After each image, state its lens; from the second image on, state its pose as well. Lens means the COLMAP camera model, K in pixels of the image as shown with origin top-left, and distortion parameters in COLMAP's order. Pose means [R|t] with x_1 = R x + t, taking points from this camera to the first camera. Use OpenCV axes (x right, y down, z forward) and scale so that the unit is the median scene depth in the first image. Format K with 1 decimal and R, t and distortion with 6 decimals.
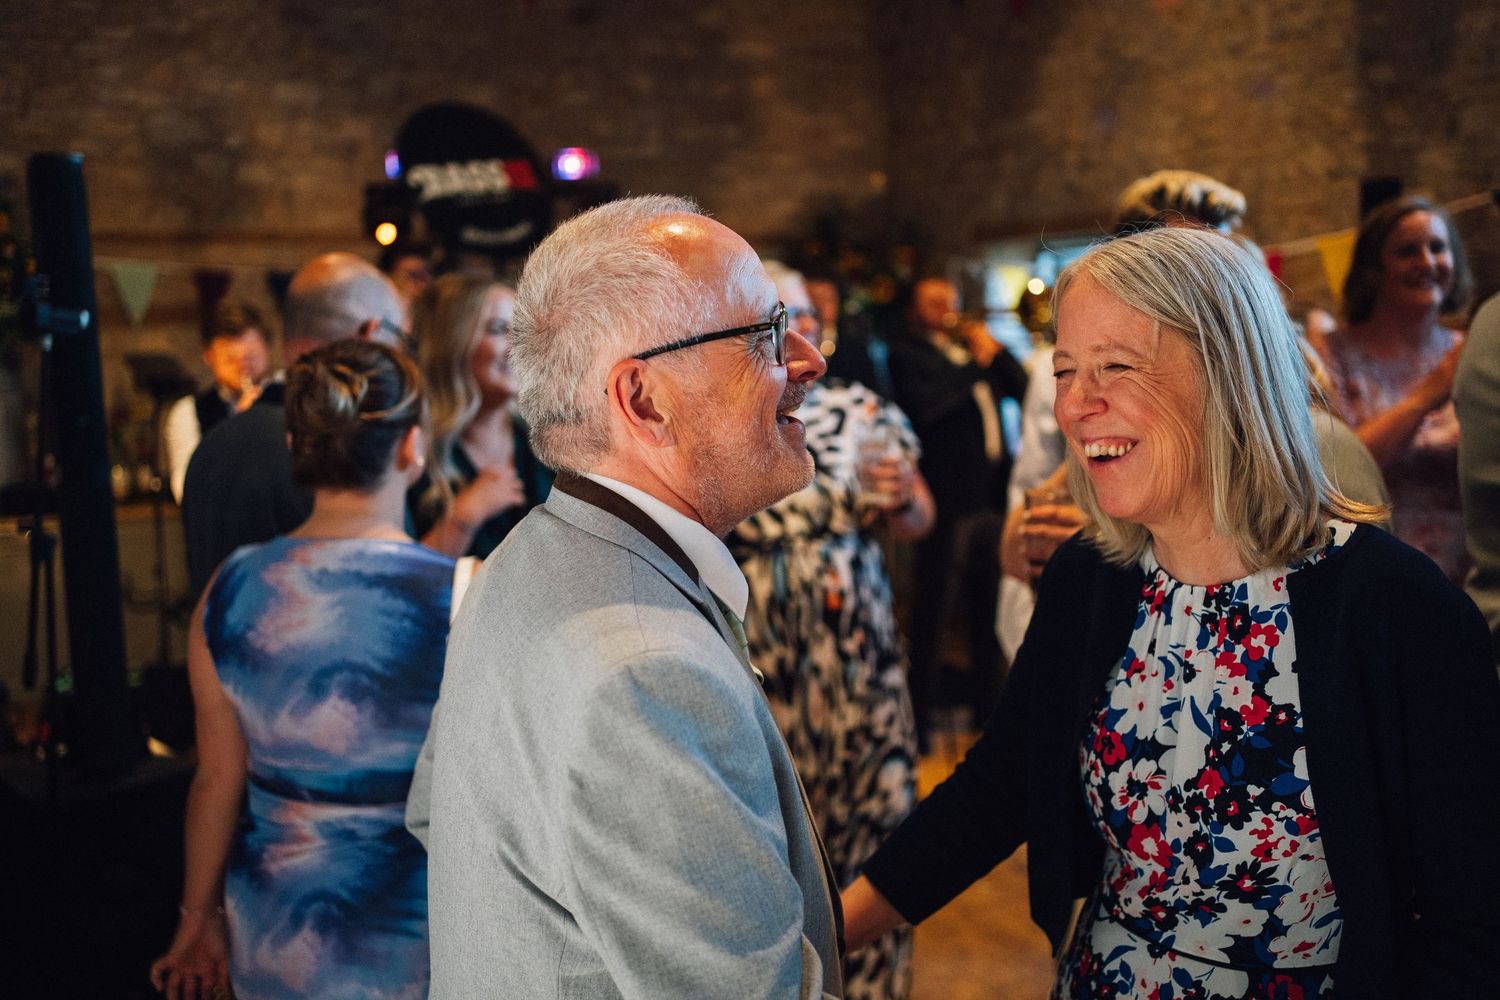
lens RADIAL K [[1501.8, 0, 748.0], [0, 1501.8, 485.0], [0, 0, 1]] dist [-0.040250, 0.162693]
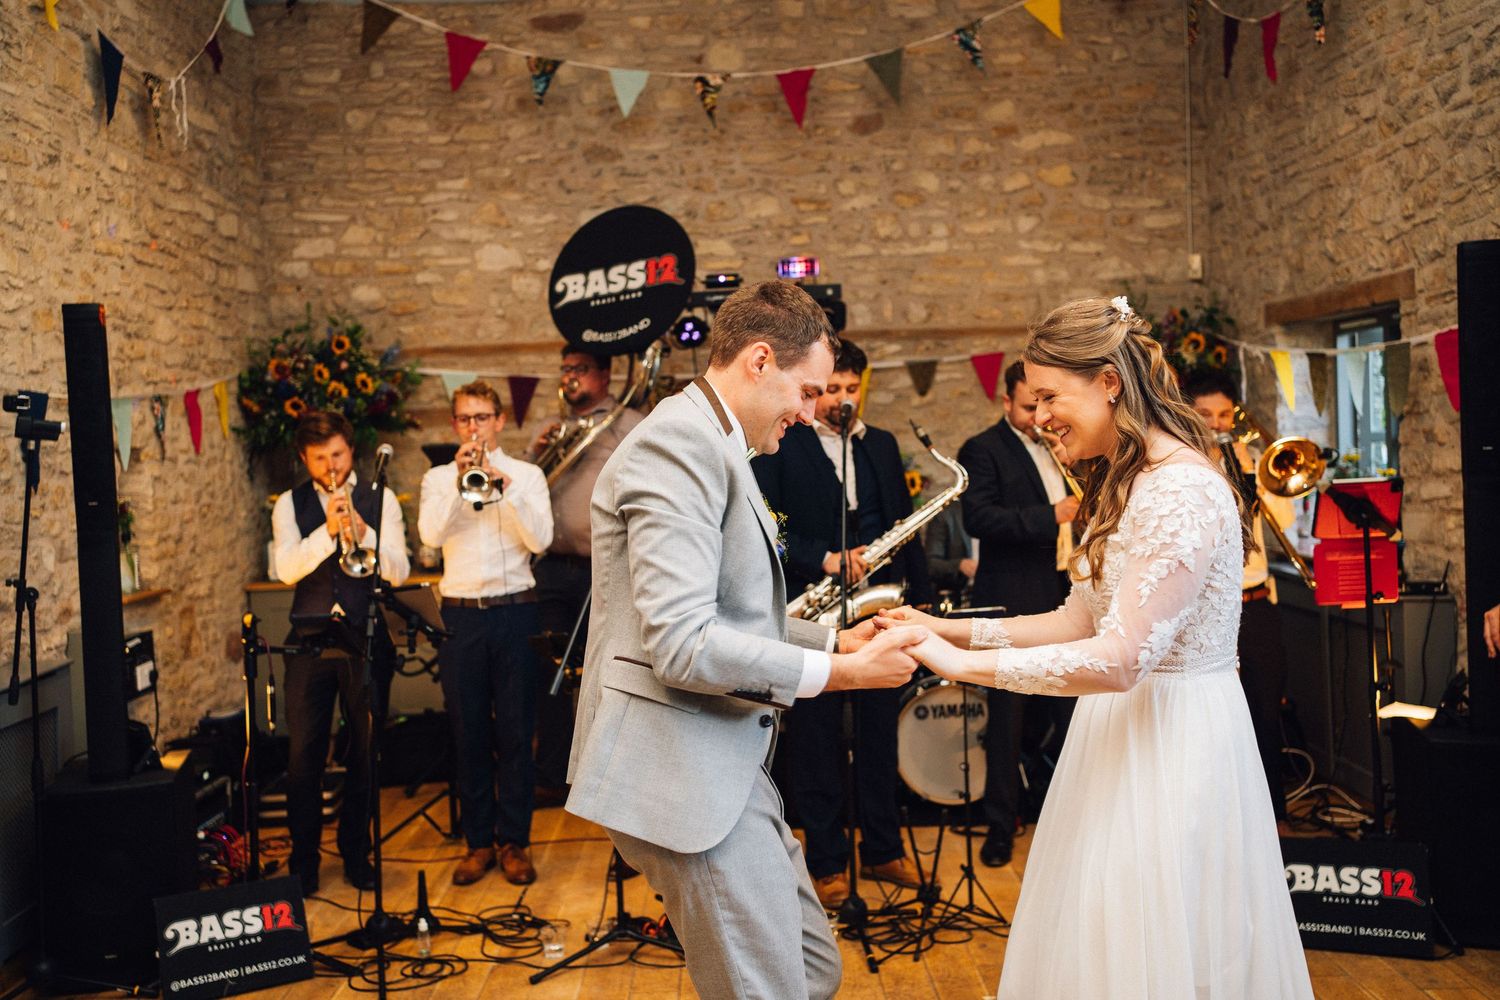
lens RADIAL K [[1501.8, 0, 748.0], [0, 1501.8, 485.0], [0, 0, 1]] dist [-0.040250, 0.162693]
pose [[0.890520, 0.009008, -0.454855, 0.342627], [-0.034775, 0.998227, -0.048315, -0.007788], [0.453614, 0.058843, 0.889254, 0.046563]]
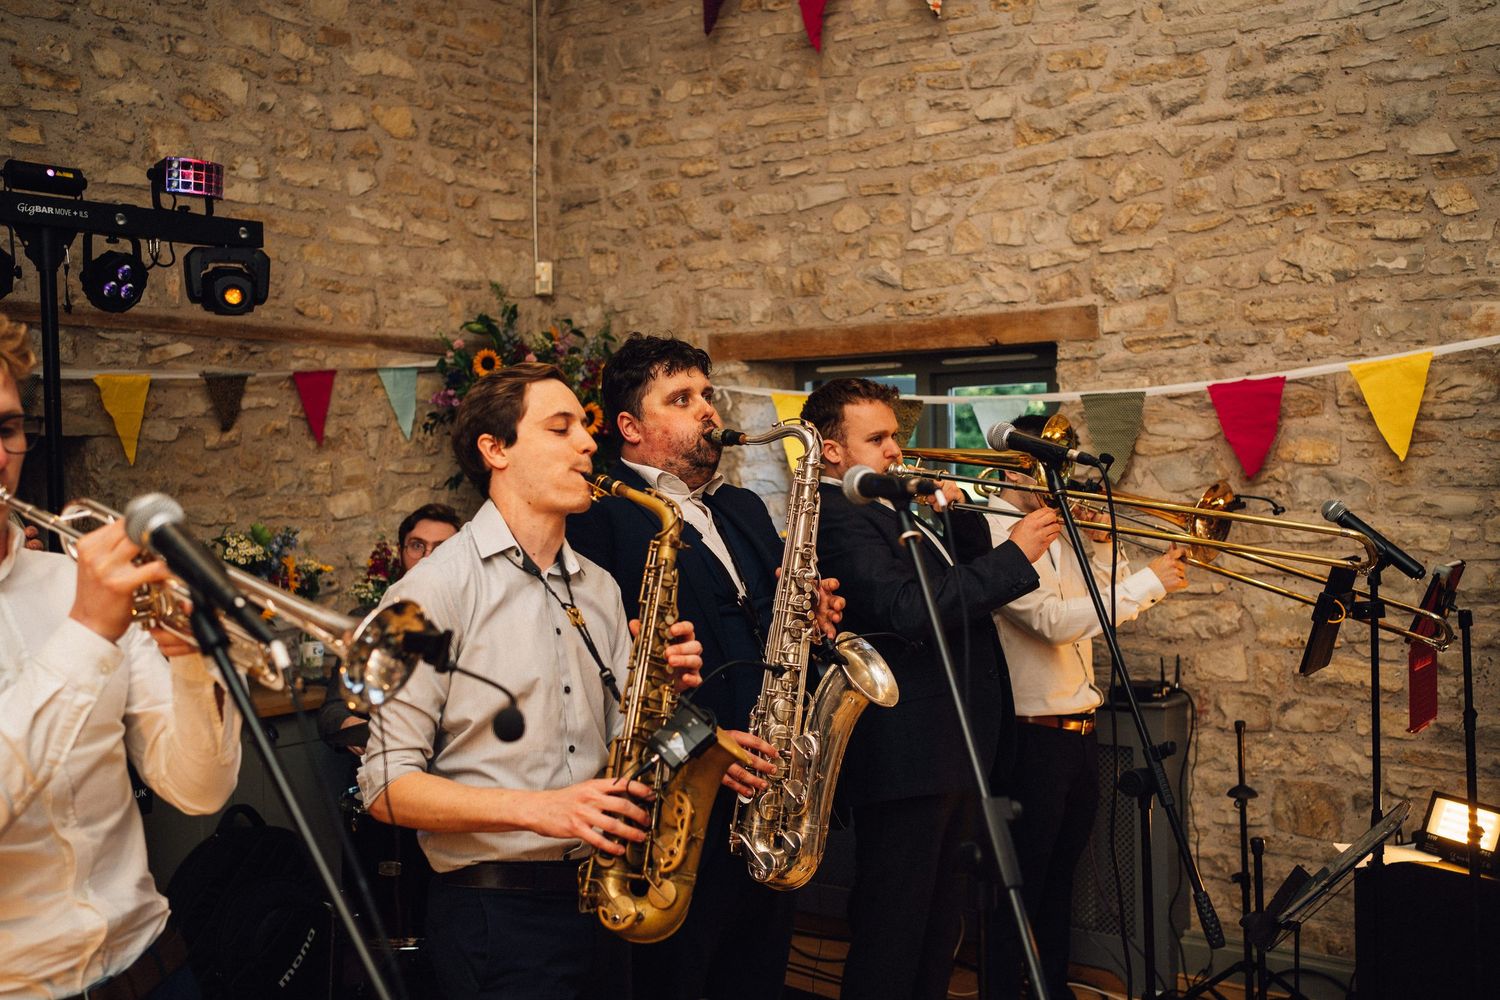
lens RADIAL K [[1494.0, 0, 750.6], [0, 1494.0, 471.3], [0, 0, 1]] dist [0.004537, 0.028486]
pose [[0.903160, 0.014472, 0.429061, -0.167752], [0.032515, 0.994255, -0.101979, -0.040327], [-0.428072, 0.106054, 0.897501, 0.417522]]
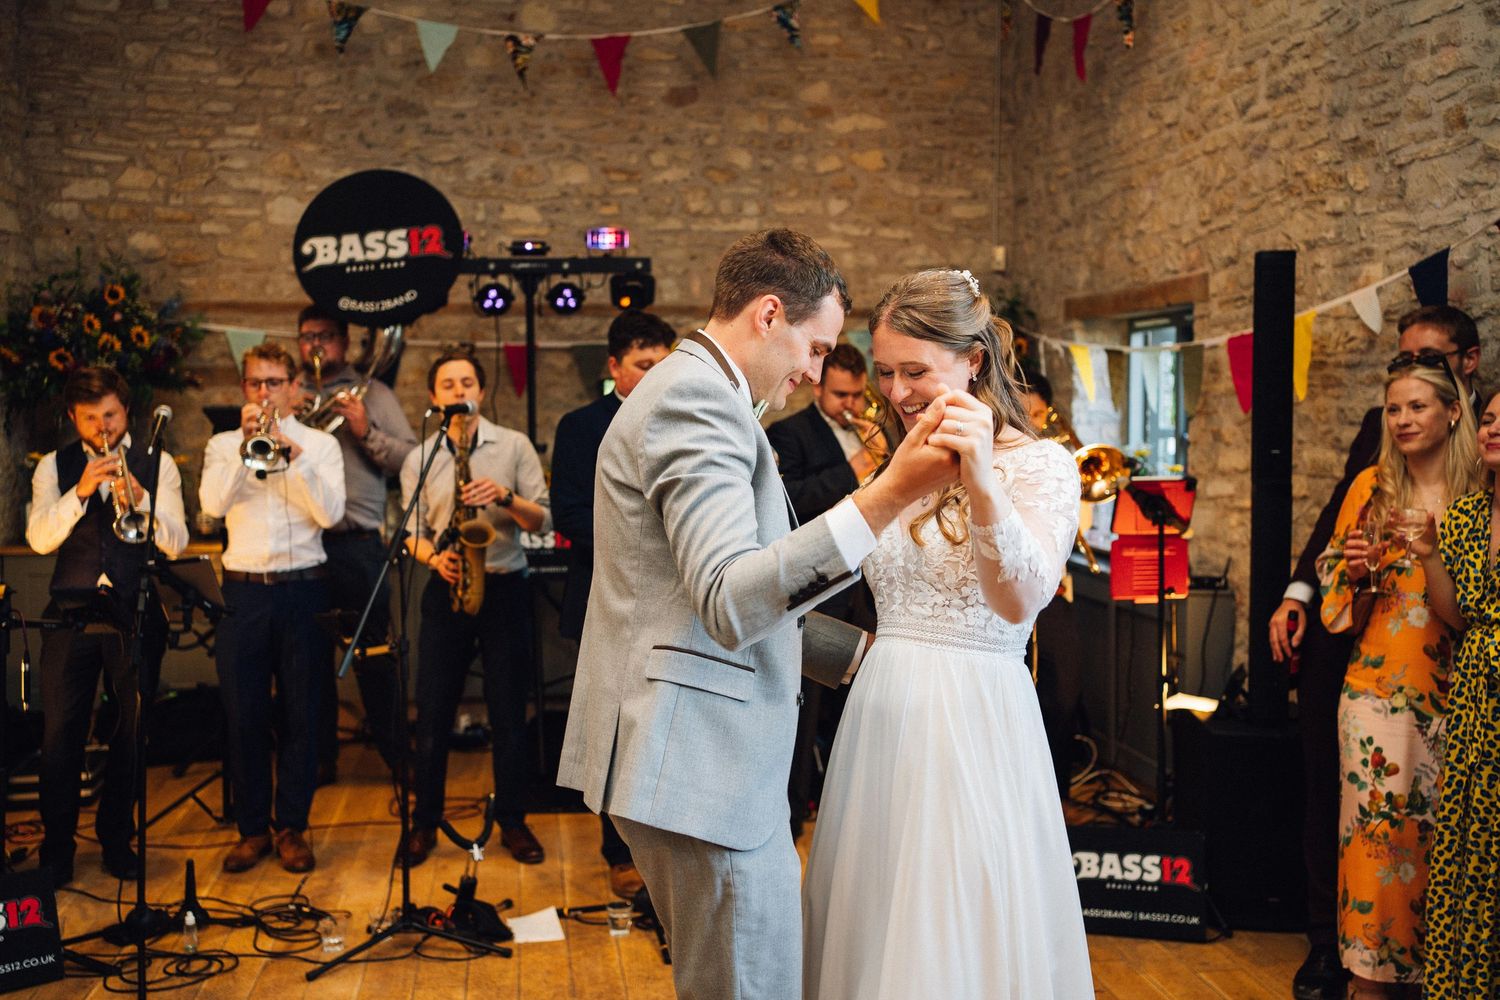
lens RADIAL K [[1501.8, 0, 748.0], [0, 1501.8, 485.0], [0, 0, 1]] dist [-0.040250, 0.162693]
pose [[0.943745, 0.046542, -0.327382, 0.328993], [-0.061743, 0.997436, -0.036188, -0.012519], [0.324858, 0.054366, 0.944199, 0.059131]]
